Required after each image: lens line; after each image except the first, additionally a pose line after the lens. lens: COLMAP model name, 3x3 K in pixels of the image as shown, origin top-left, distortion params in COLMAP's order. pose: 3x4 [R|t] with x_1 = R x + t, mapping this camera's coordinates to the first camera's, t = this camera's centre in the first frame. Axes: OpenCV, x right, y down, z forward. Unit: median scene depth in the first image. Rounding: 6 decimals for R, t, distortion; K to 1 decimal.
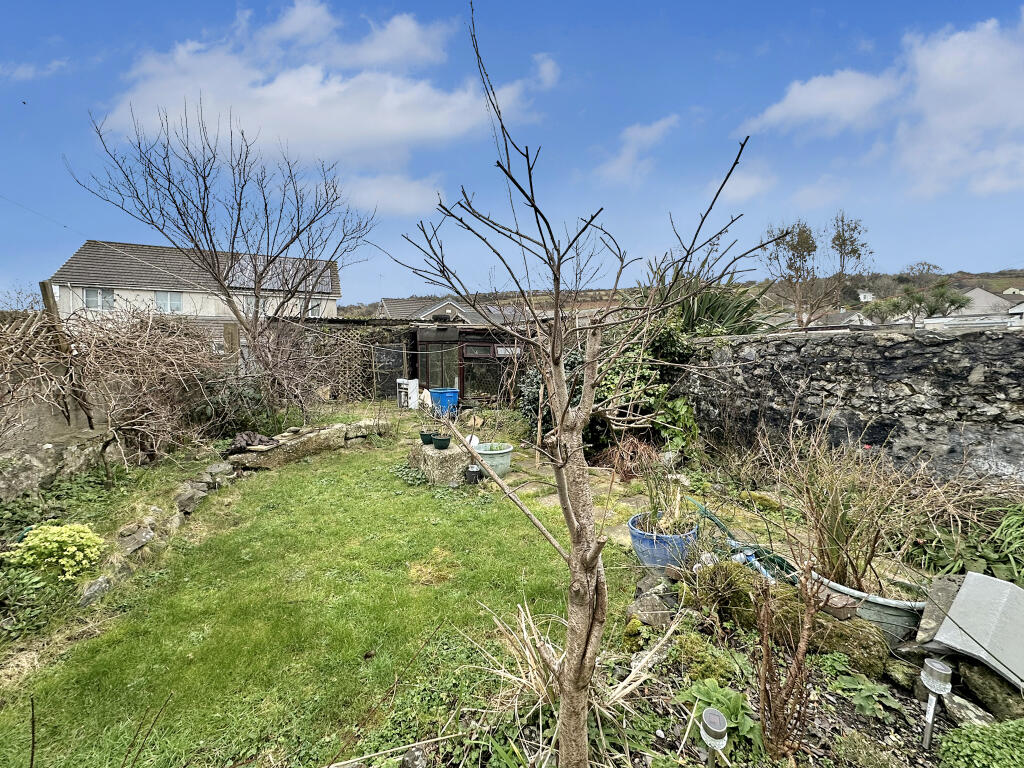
lens RADIAL K [[415.4, 0, 511.5], [0, 415.4, 375.7], [0, 0, 1]] dist [-0.001138, -0.000218]
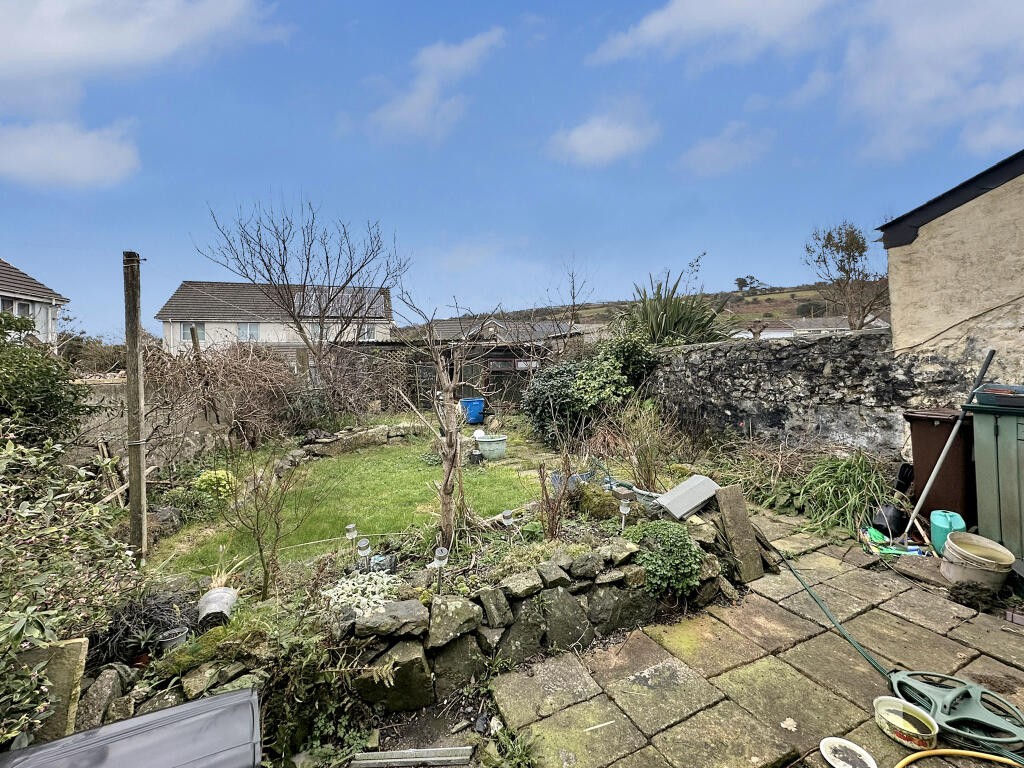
lens RADIAL K [[404.4, 0, 505.0], [0, 404.4, 378.0], [0, 0, 1]] dist [0.000396, -0.000020]
pose [[0.992062, -0.026553, -0.122917, 0.154280], [0.022823, 0.999238, -0.031655, 0.027188], [0.123664, 0.028598, 0.991912, -0.256056]]
